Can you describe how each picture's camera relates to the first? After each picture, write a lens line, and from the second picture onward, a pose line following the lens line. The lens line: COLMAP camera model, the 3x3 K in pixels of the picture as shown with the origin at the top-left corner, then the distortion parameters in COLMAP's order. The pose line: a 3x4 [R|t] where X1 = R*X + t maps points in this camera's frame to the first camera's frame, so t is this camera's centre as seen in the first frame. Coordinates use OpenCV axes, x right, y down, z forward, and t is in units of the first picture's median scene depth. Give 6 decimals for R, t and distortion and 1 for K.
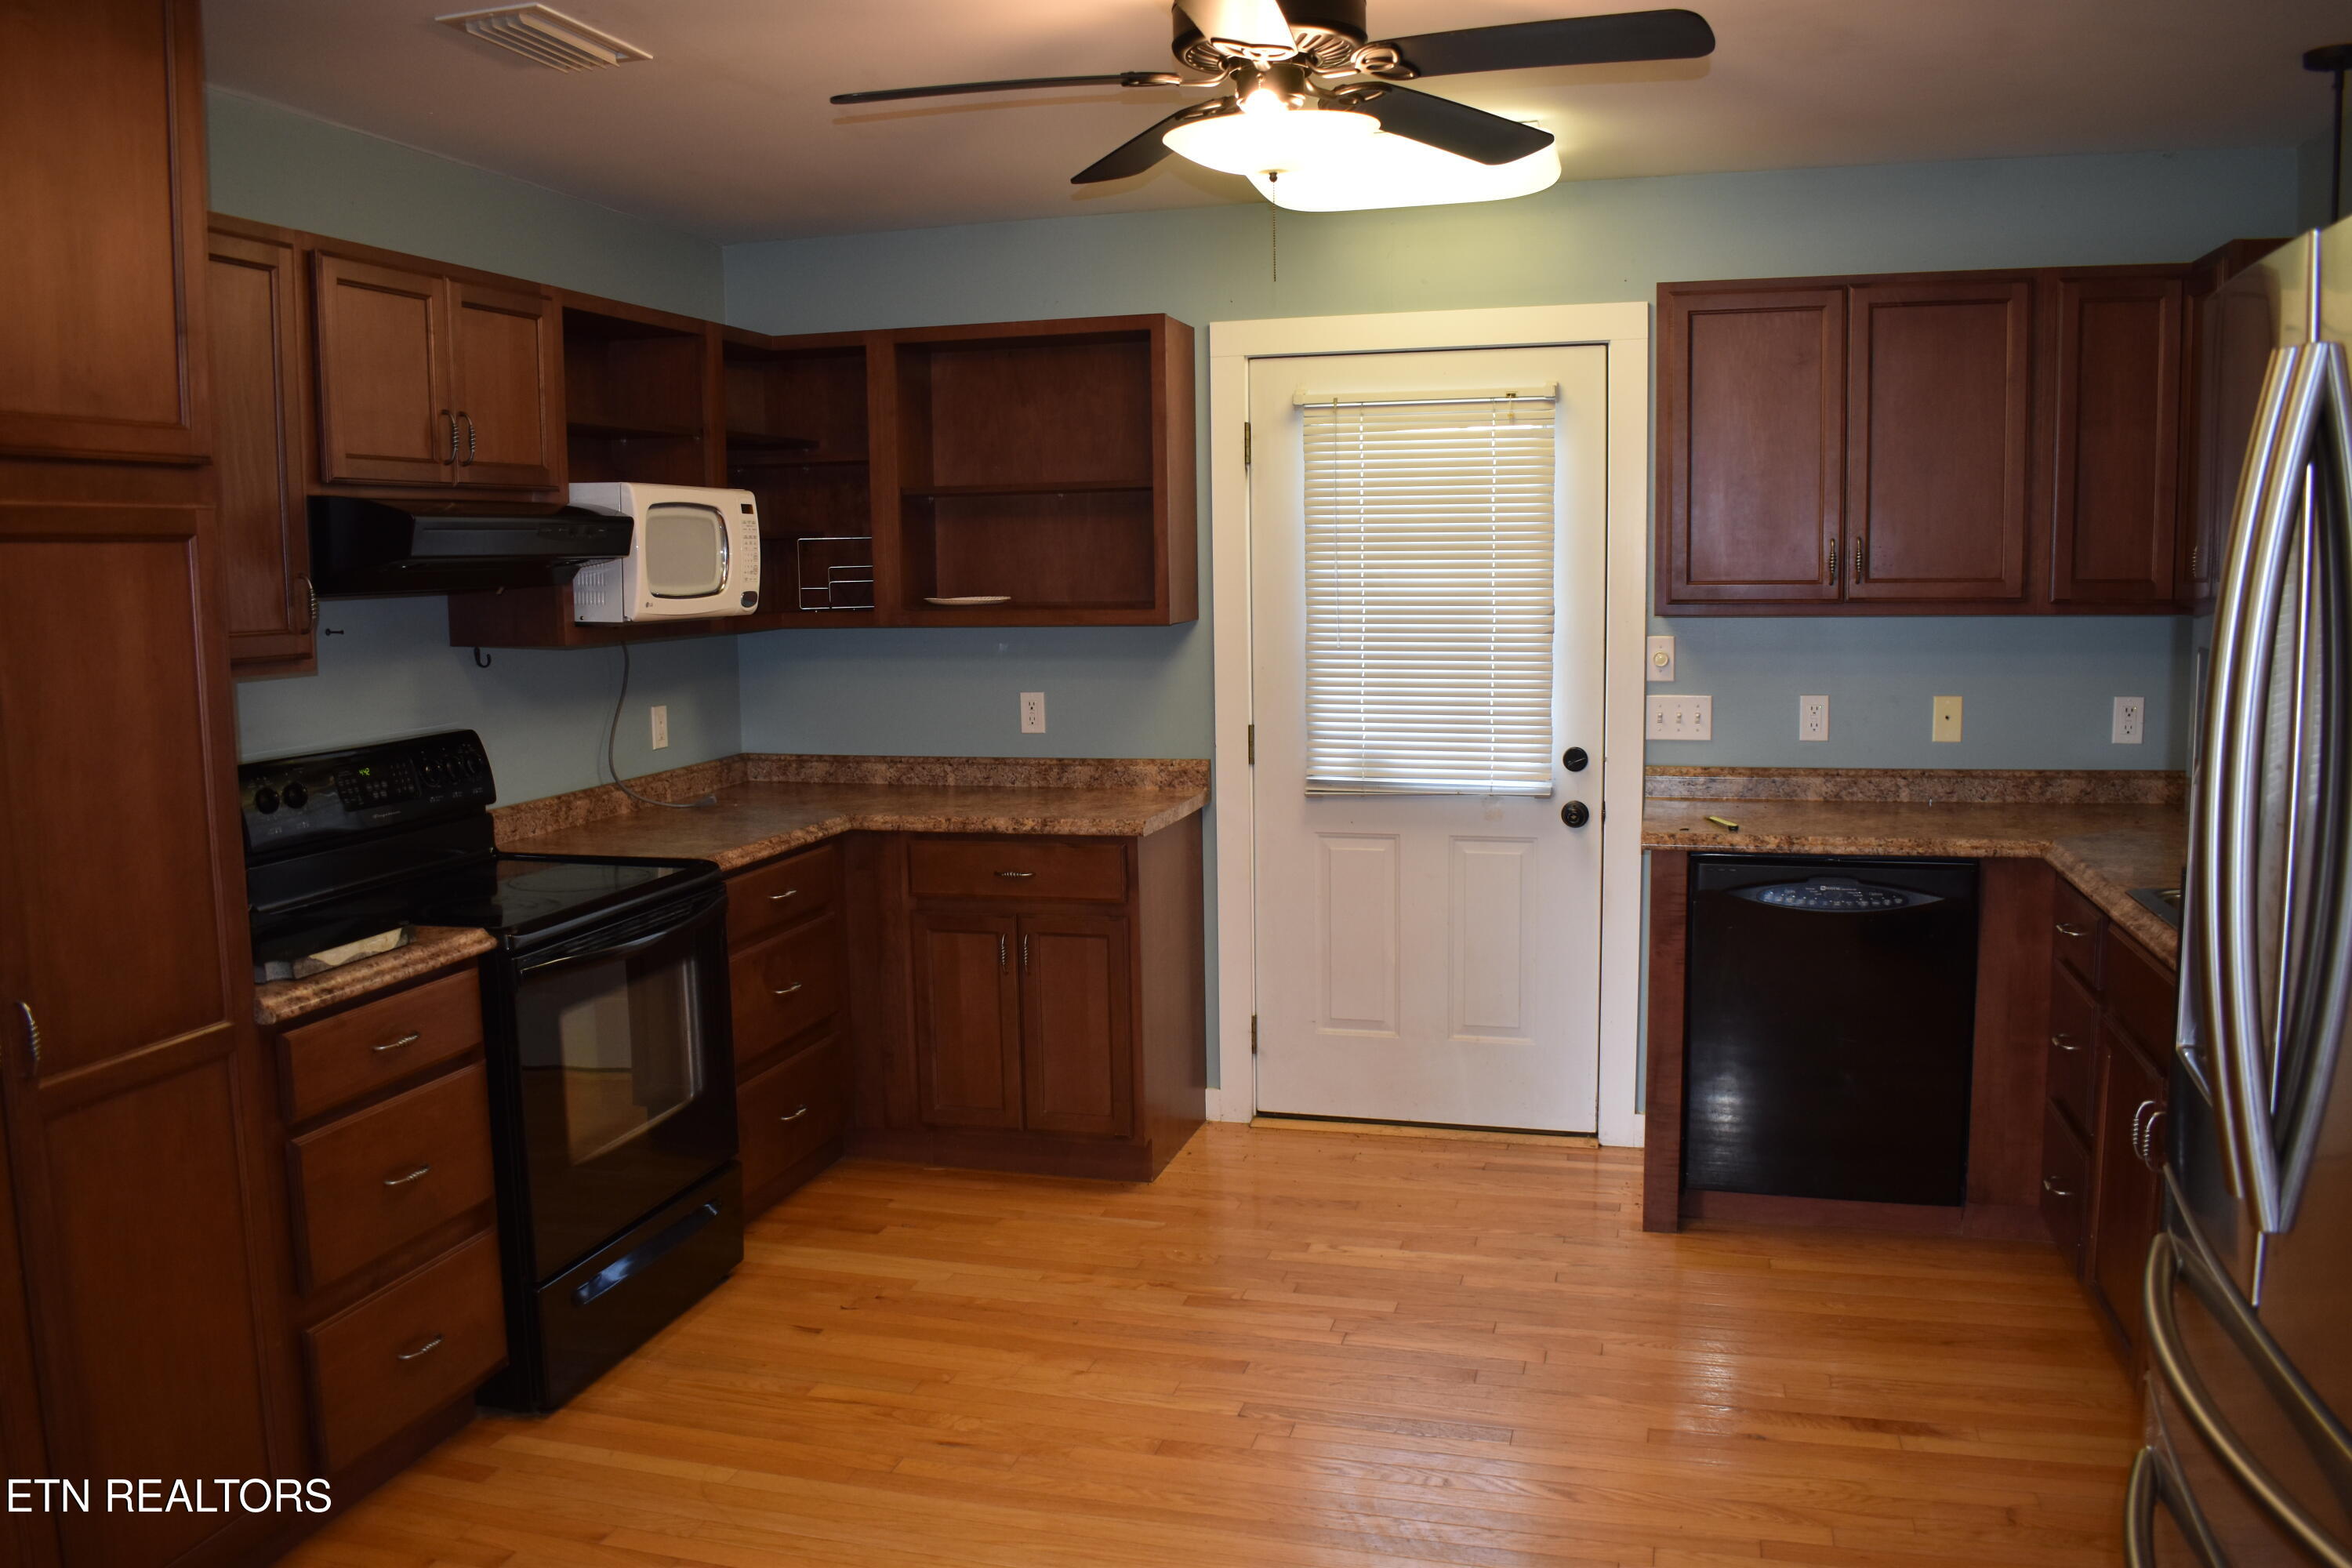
lens RADIAL K [[1823.4, 0, 1139.9], [0, 1823.4, 783.2], [0, 0, 1]] dist [-0.096968, 0.014650]
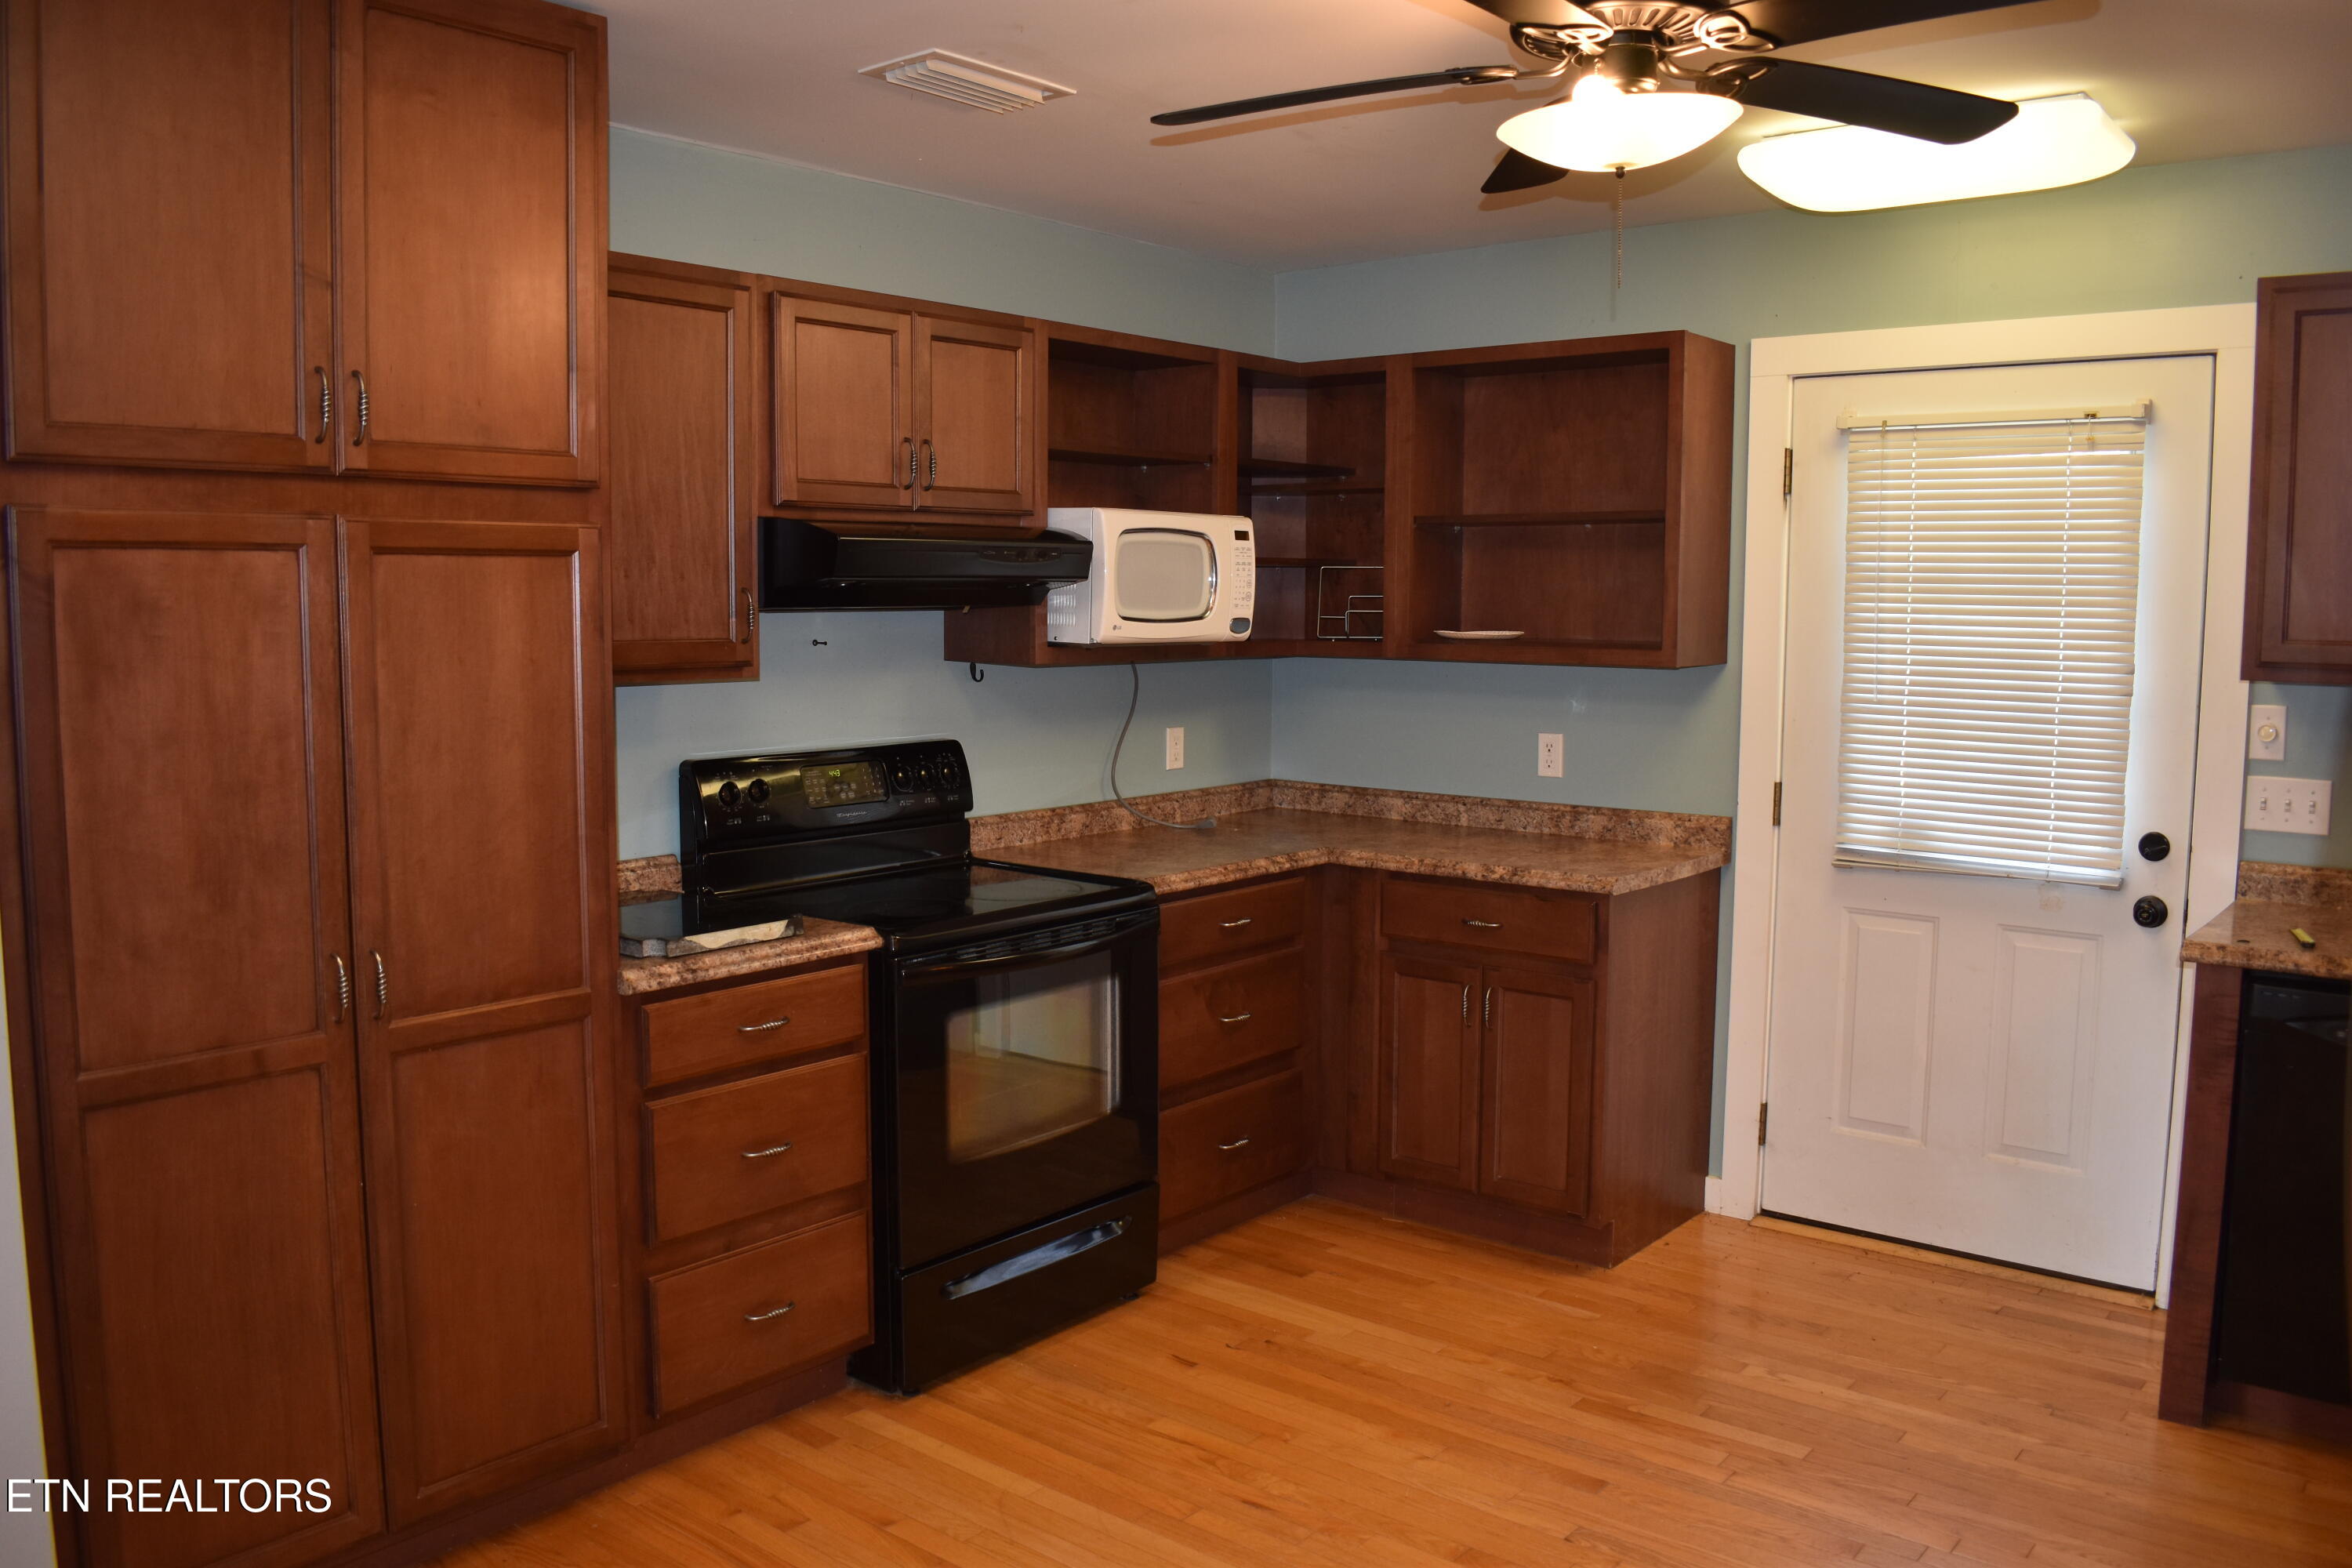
lens RADIAL K [[1823.4, 0, 1142.8], [0, 1823.4, 786.0], [0, 0, 1]] dist [-0.096968, 0.014650]
pose [[0.912850, 0.062892, -0.403422, 0.157260], [-0.068628, 0.997642, 0.000237, -0.010189], [0.402486, 0.027470, 0.915014, 0.064812]]
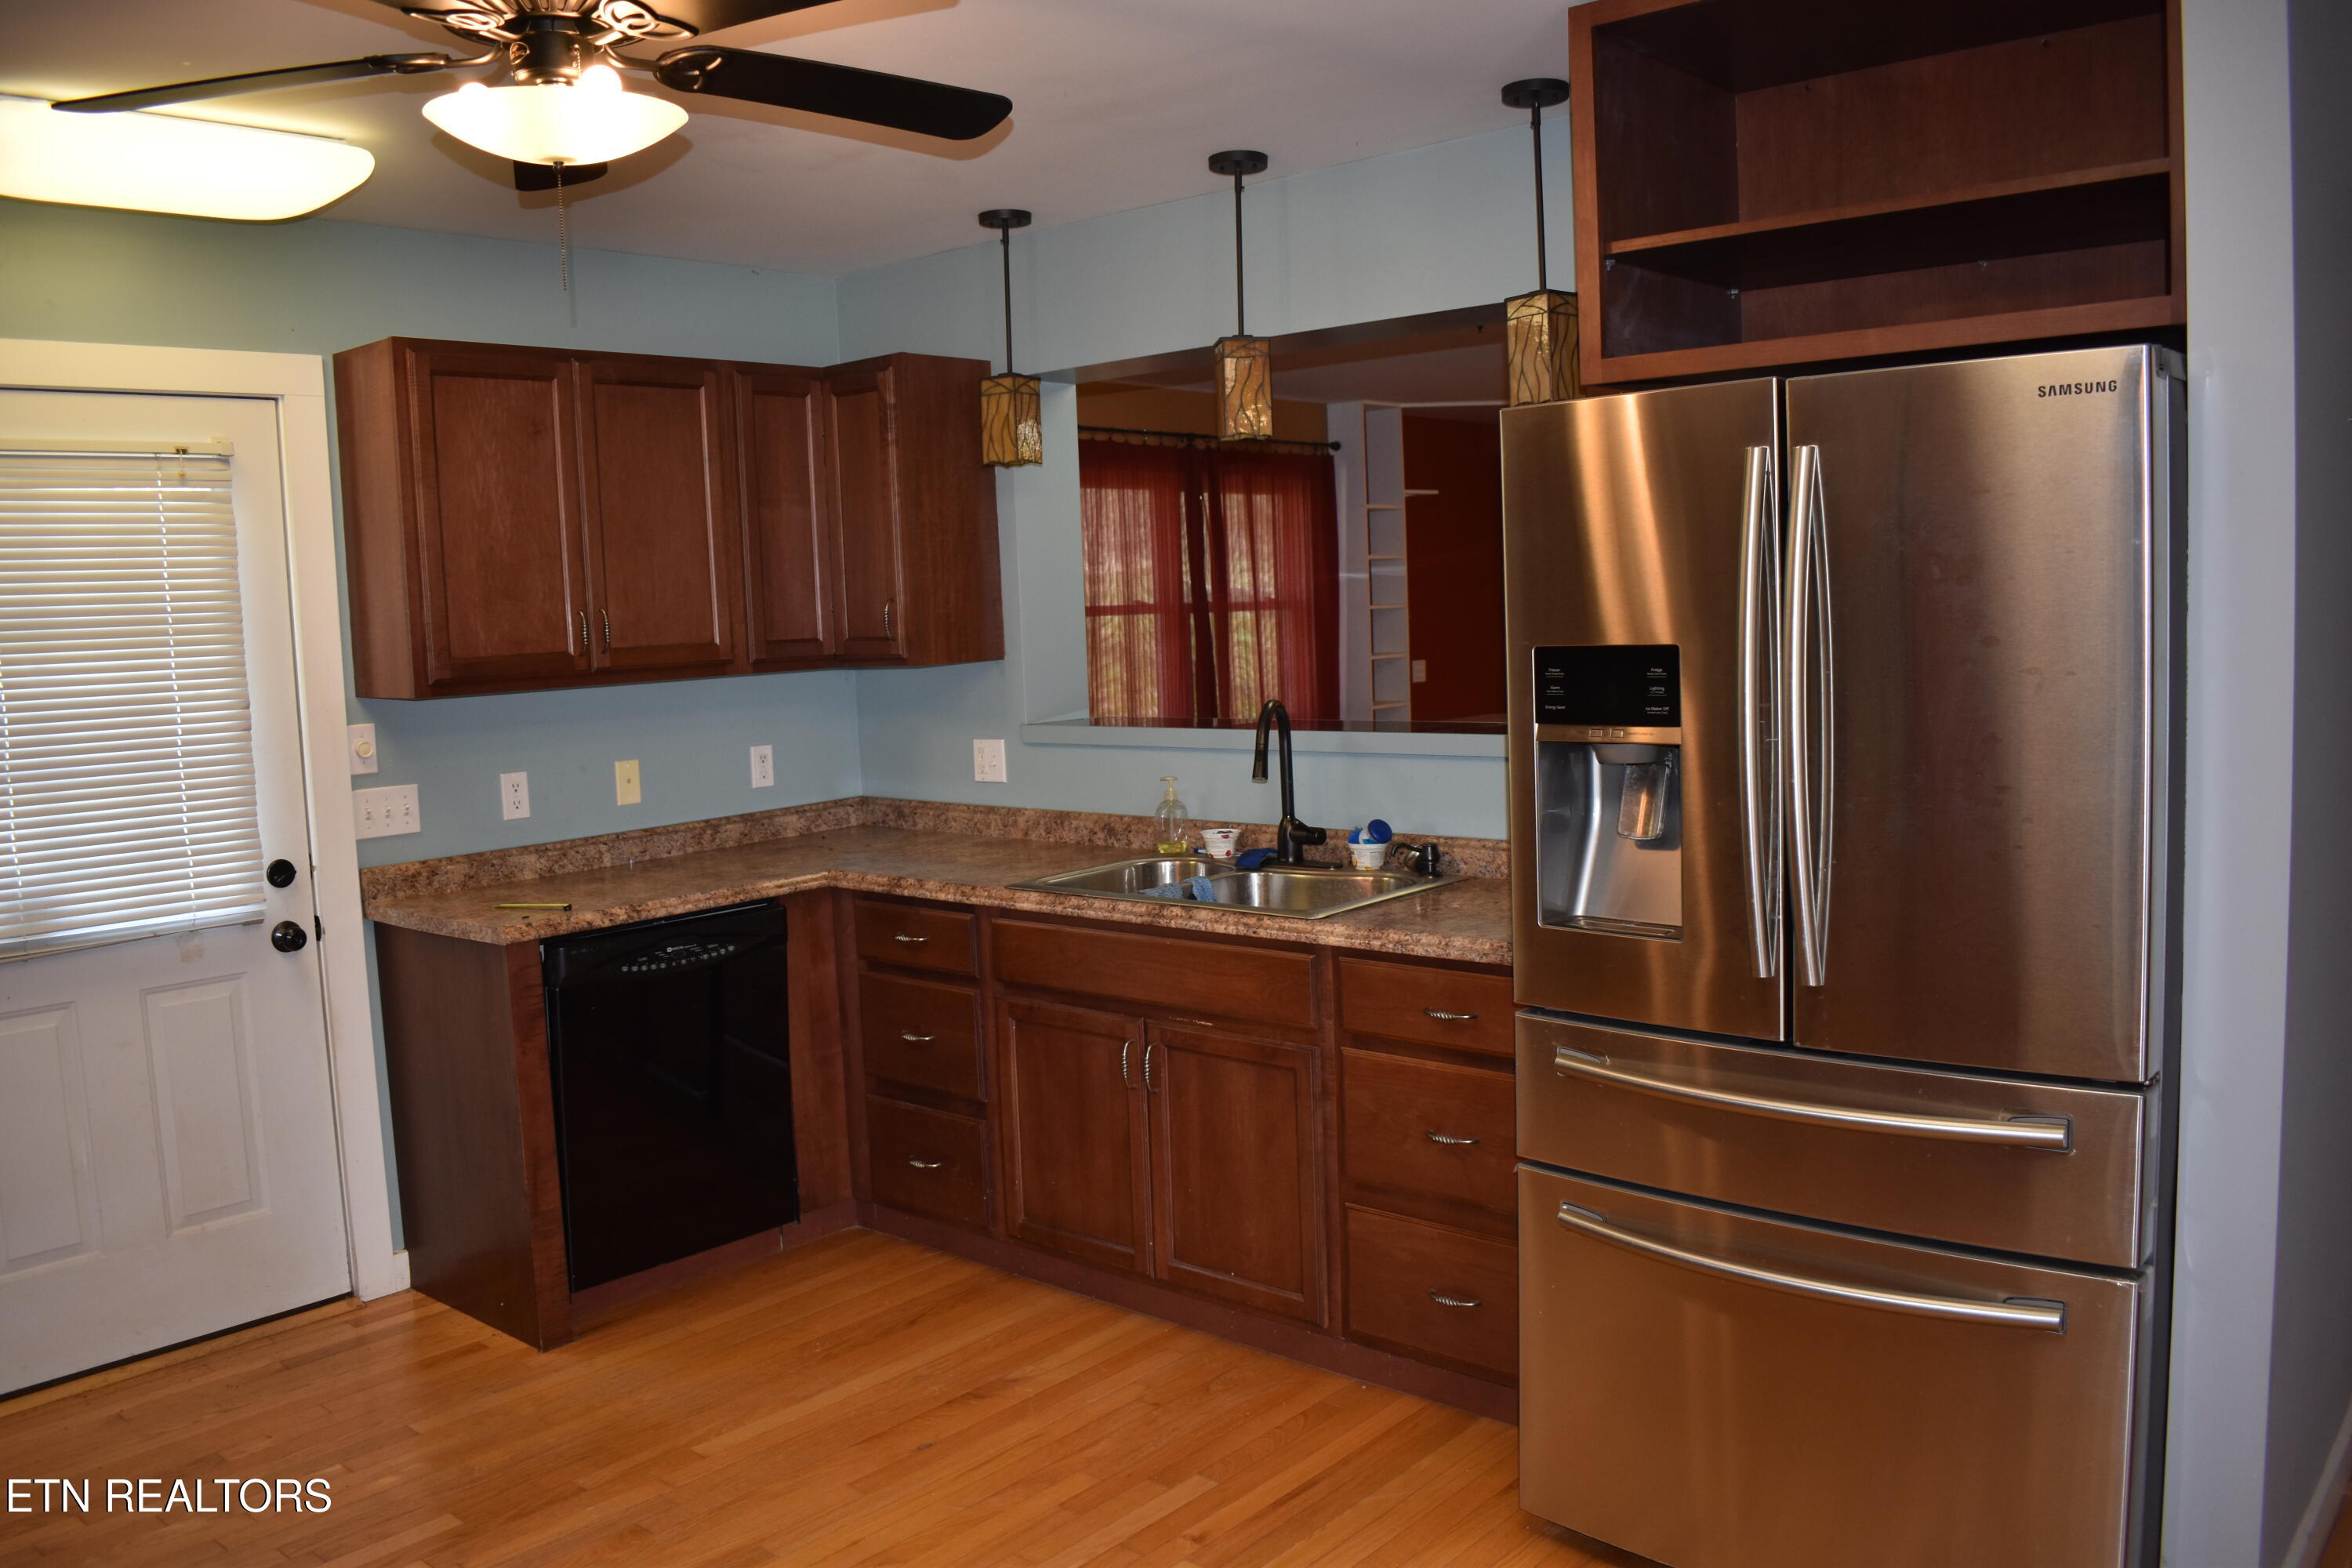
lens RADIAL K [[1823.4, 0, 1174.2], [0, 1823.4, 783.5], [0, 0, 1]] dist [-0.096968, 0.014650]
pose [[0.425907, -0.086445, 0.900628, -0.380450], [0.144504, 0.989146, 0.026605, -0.018539], [-0.893152, 0.118813, 0.433776, 0.273097]]
